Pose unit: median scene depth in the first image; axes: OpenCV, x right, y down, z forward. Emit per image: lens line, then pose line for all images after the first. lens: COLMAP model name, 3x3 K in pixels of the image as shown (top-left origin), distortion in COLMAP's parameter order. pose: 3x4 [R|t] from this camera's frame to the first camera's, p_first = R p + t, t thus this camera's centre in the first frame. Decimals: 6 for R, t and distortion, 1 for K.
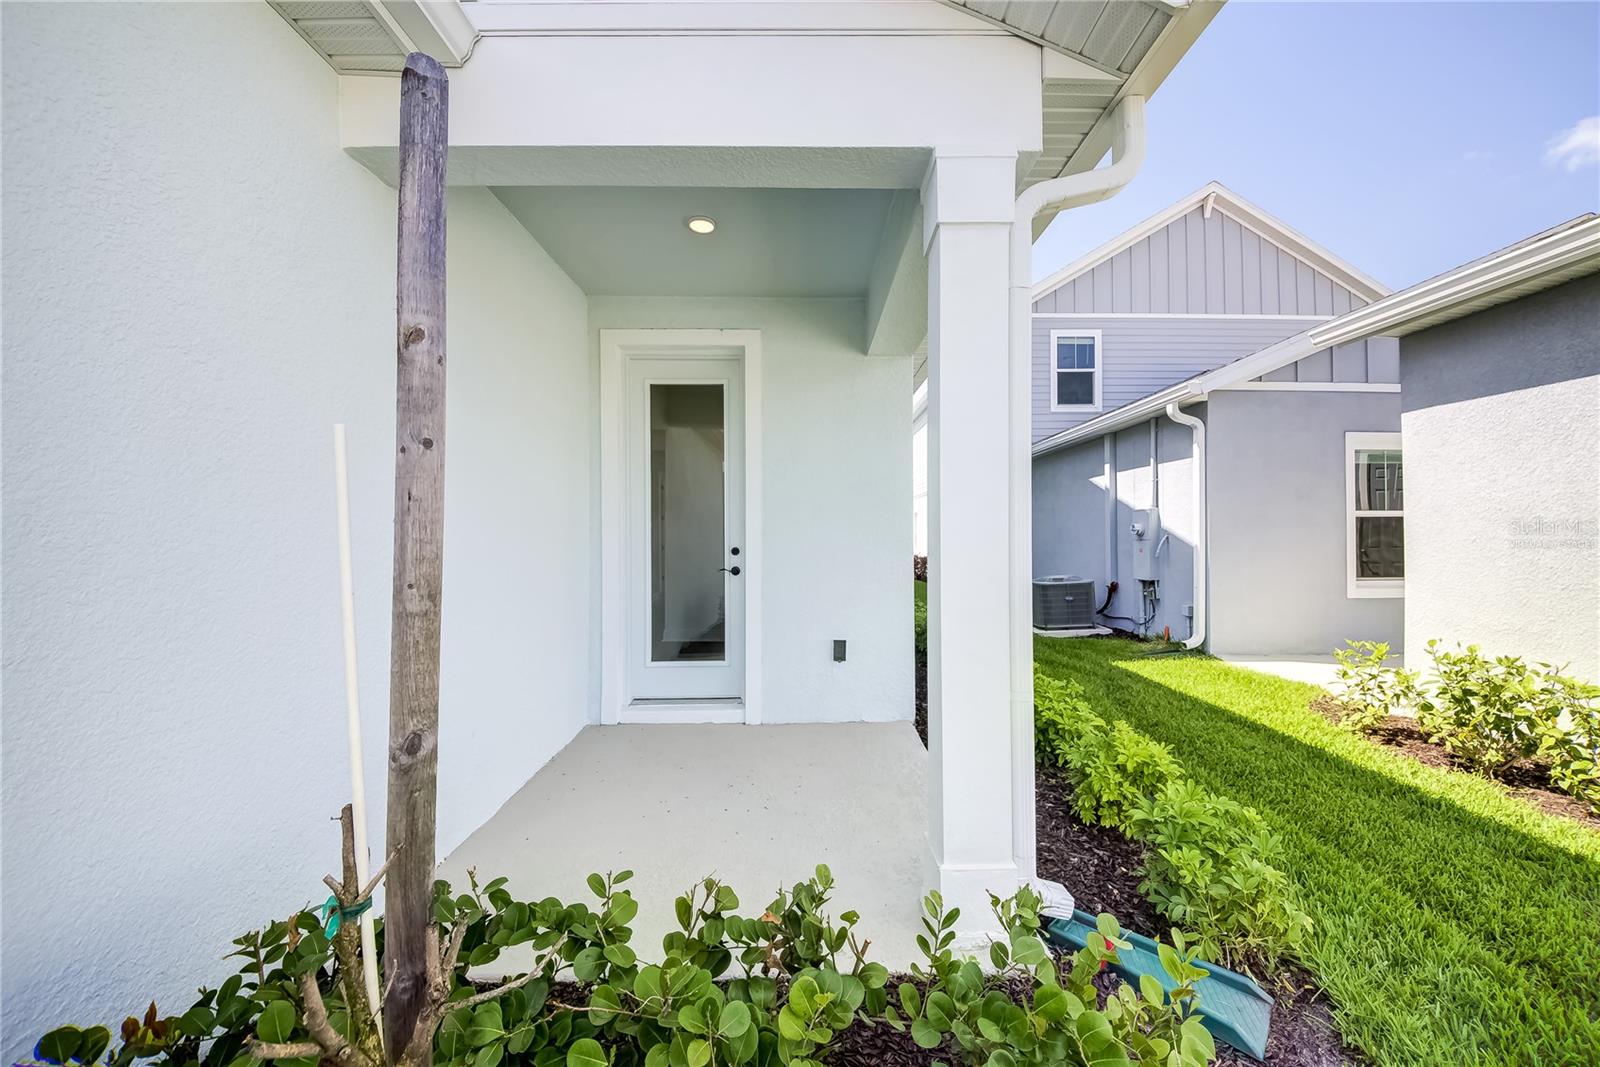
lens RADIAL K [[566.3, 0, 803.2], [0, 566.3, 532.7], [0, 0, 1]] dist [0.000095, 0.000000]
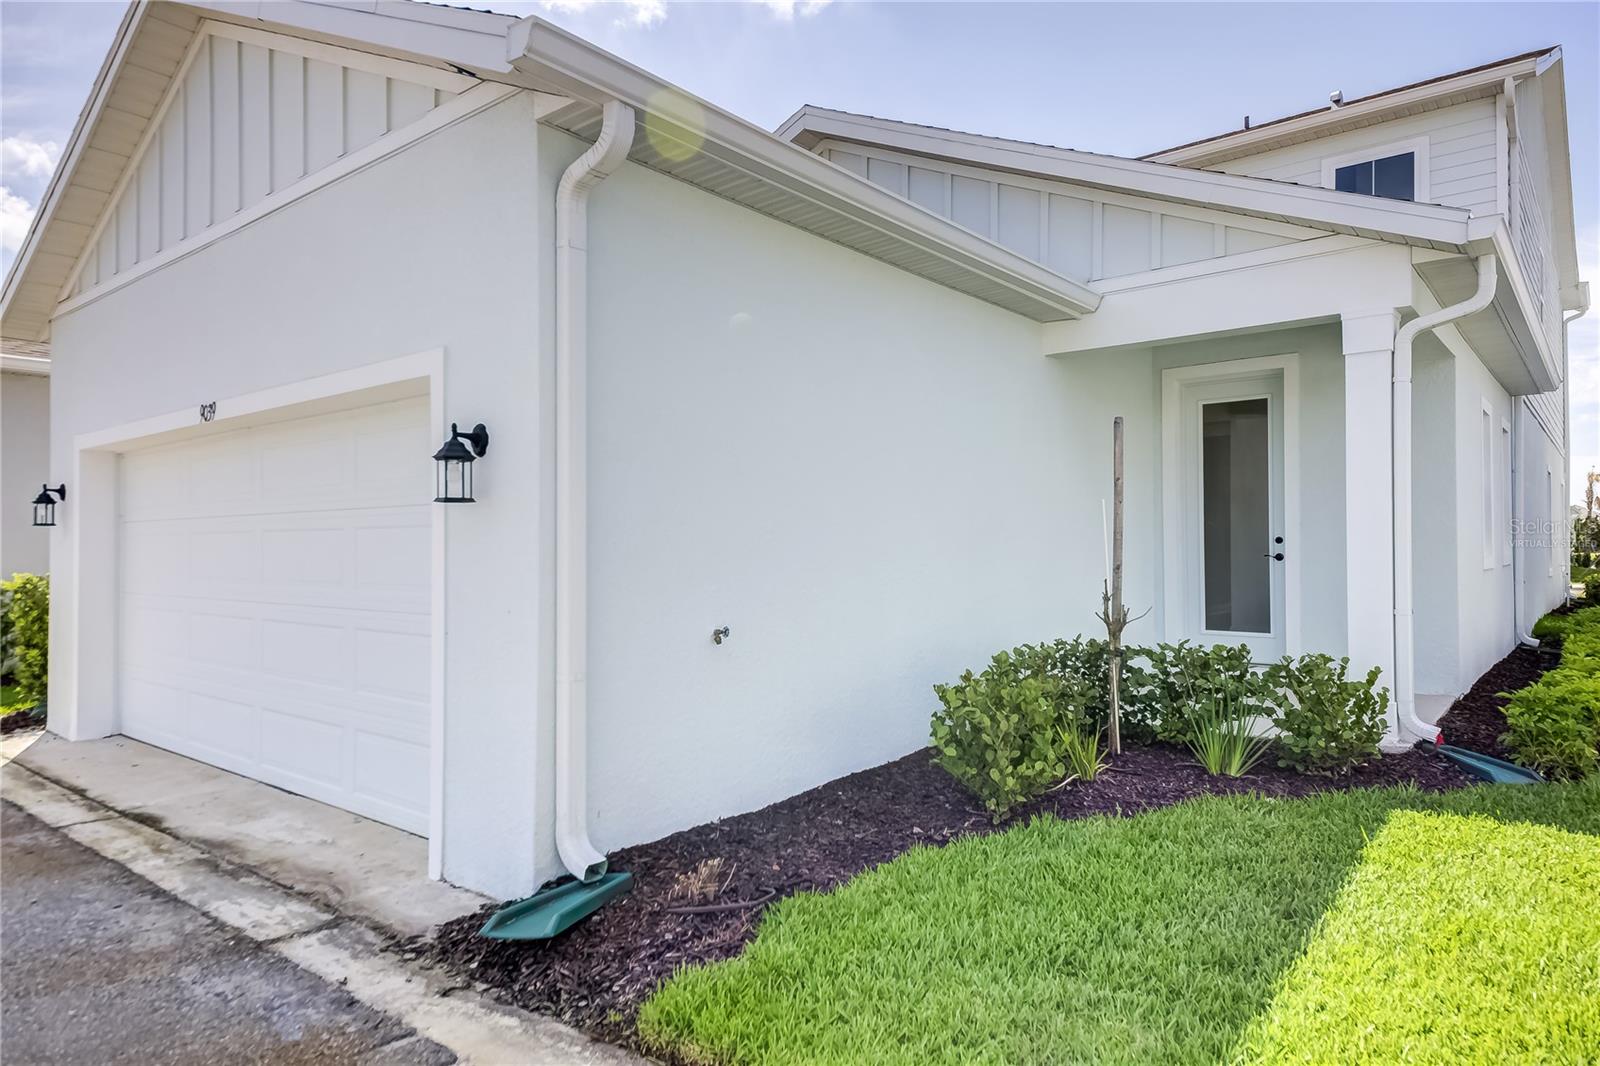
lens RADIAL K [[1005.1, 0, 802.9], [0, 1005.1, 533.5], [0, 0, 1]] dist [-0.001858, -0.000202]
pose [[0.765705, -0.005607, -0.643168, 0.469138], [0.005531, 0.999982, -0.002133, 0.018283], [0.643168, -0.001924, 0.765722, -1.237390]]
